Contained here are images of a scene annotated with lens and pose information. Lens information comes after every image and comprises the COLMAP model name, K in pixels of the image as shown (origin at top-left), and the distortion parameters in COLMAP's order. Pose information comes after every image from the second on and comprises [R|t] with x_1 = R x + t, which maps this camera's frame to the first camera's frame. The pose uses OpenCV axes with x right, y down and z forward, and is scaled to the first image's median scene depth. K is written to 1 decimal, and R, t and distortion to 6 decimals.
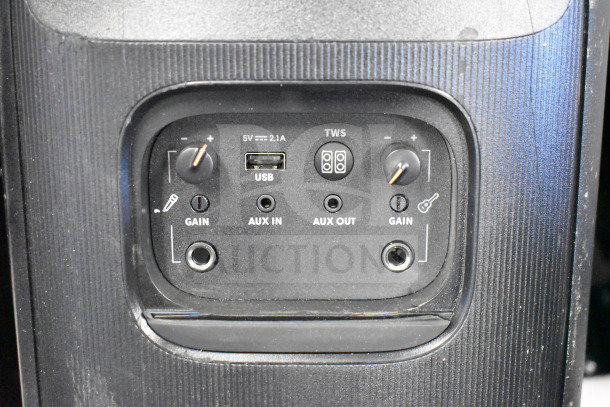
lens RADIAL K [[886.9, 0, 305.0], [0, 886.9, 203.5], [0, 0, 1]] dist [0.021205, 0.003029]
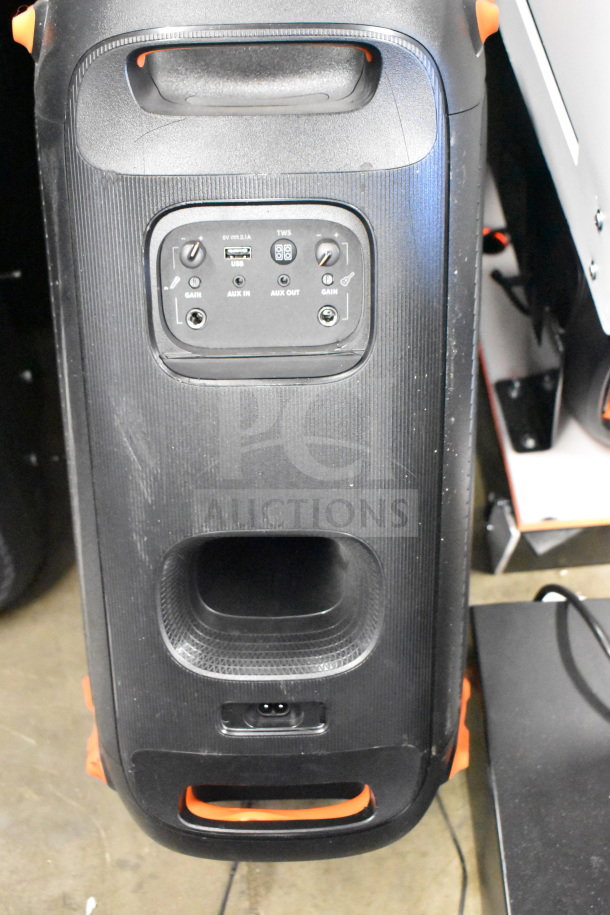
lens RADIAL K [[1173.0, 0, 305.0], [0, 1173.0, 457.5], [0, 0, 1]] dist [-0.029074, -0.010156]
pose [[0.999623, -0.023011, 0.015007, 0.031007], [0.021382, 0.994666, 0.100905, 0.098548], [-0.017249, -0.100546, 0.994783, -1.003426]]
